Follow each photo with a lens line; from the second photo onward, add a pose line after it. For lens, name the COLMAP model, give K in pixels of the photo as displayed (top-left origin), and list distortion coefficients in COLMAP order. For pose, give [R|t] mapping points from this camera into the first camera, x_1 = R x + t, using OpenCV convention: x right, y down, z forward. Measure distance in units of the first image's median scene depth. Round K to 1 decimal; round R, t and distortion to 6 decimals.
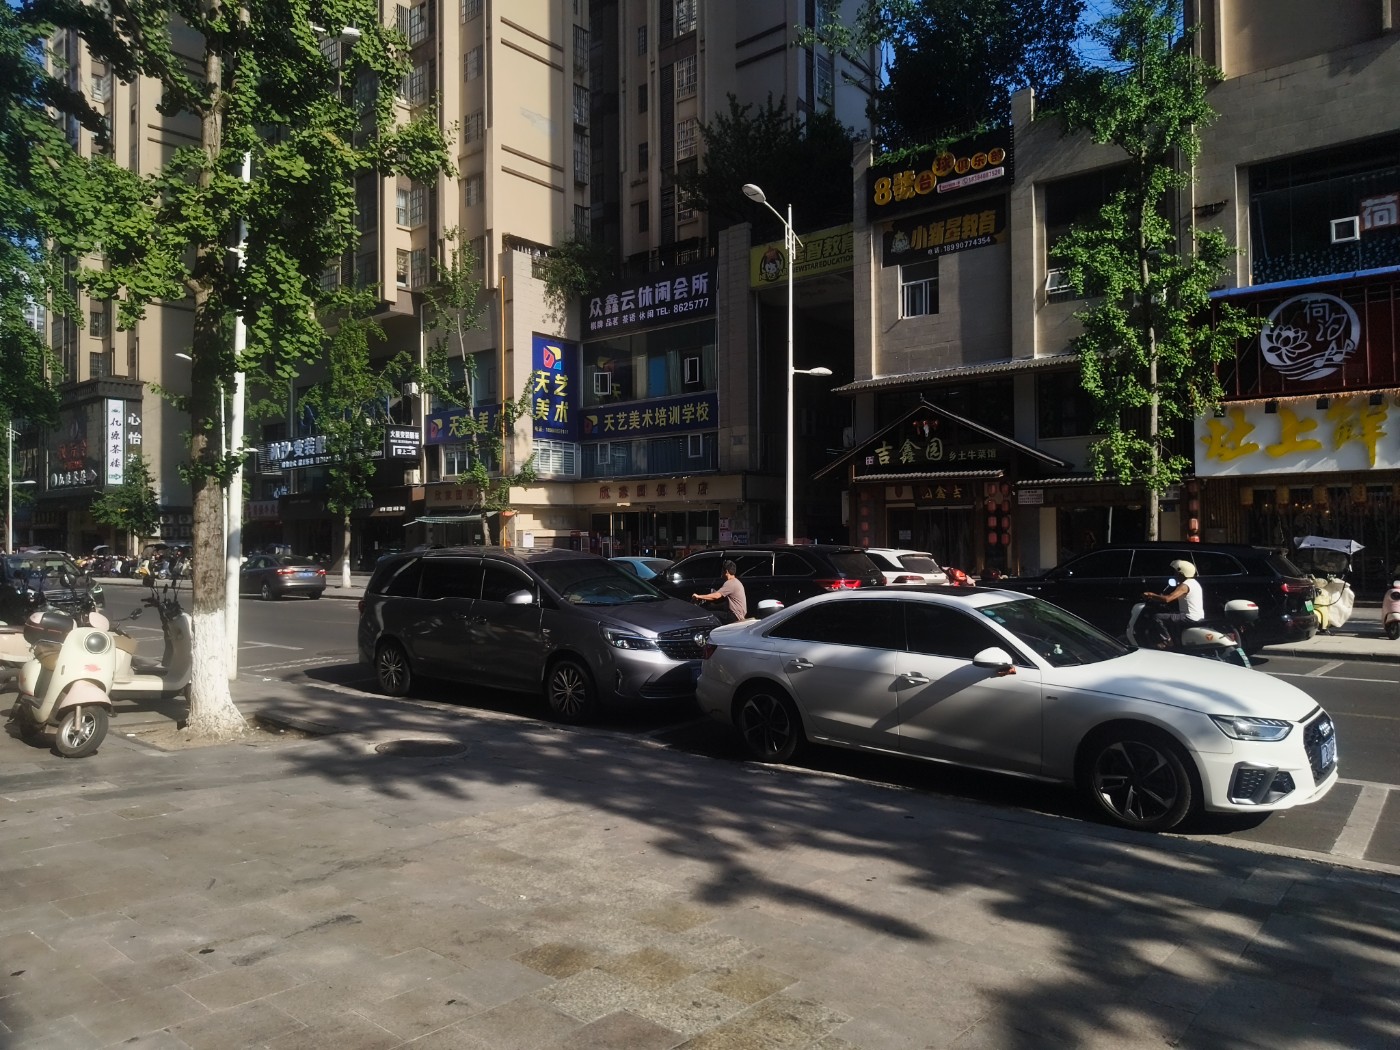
lens RADIAL K [[983.0, 0, 701.2], [0, 983.0, 521.3], [0, 0, 1]] dist [0.047622, -0.034481]
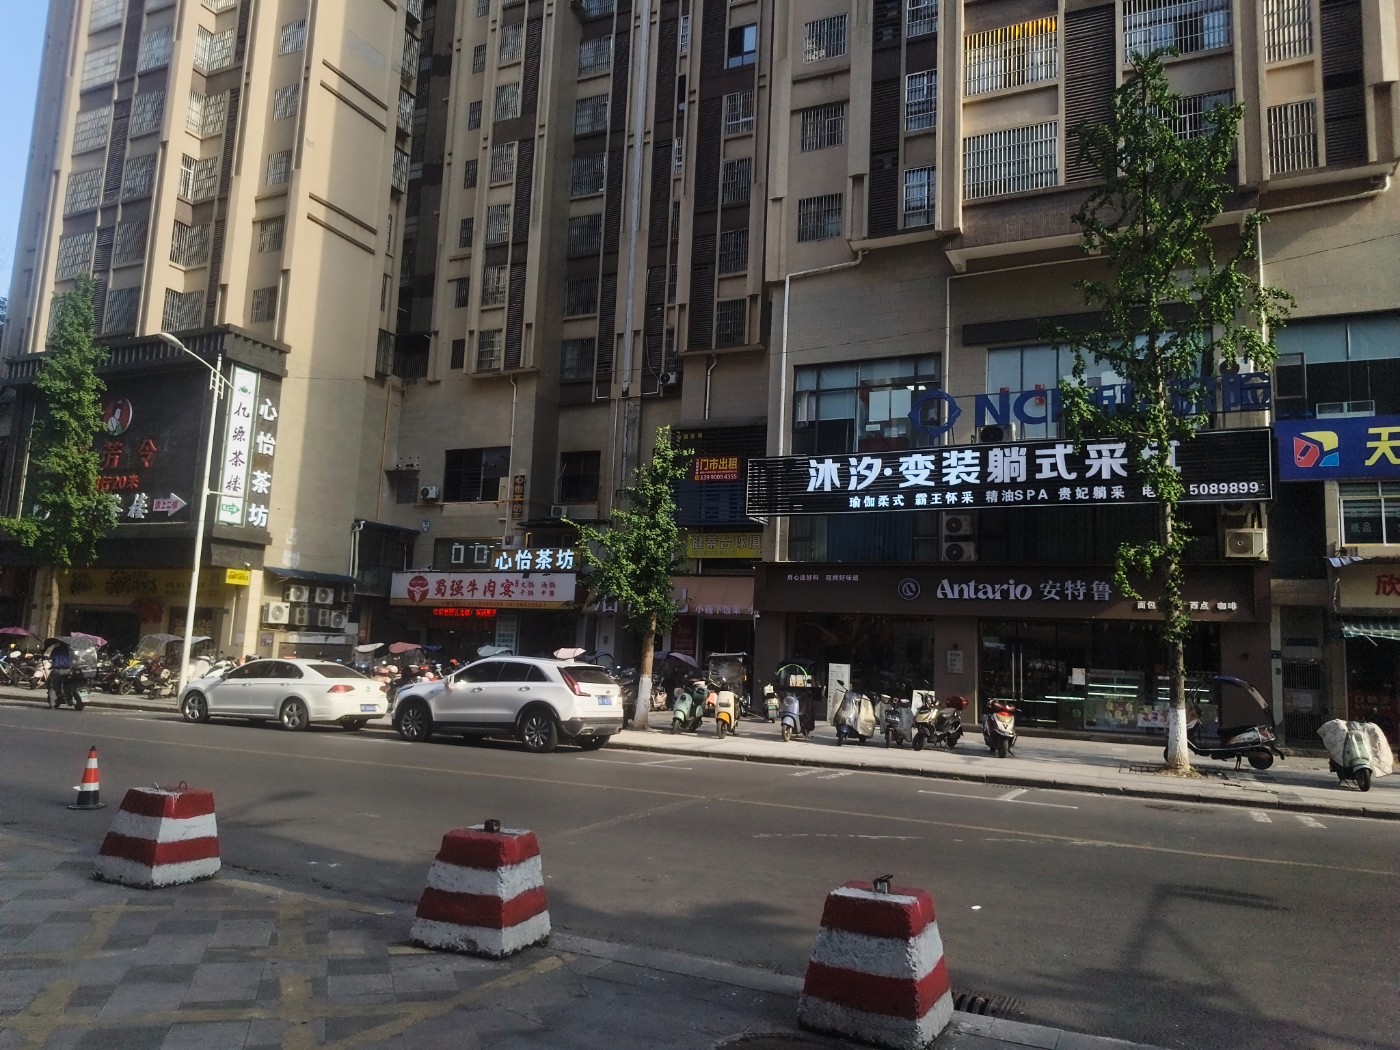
lens RADIAL K [[983.0, 0, 697.9], [0, 983.0, 526.9], [0, 0, 1]] dist [0.047622, -0.034481]
pose [[0.961110, 0.076417, 0.265382, -0.482312], [-0.048999, 0.992894, -0.108449, 0.010578], [-0.271783, 0.091228, 0.958025, 0.412428]]
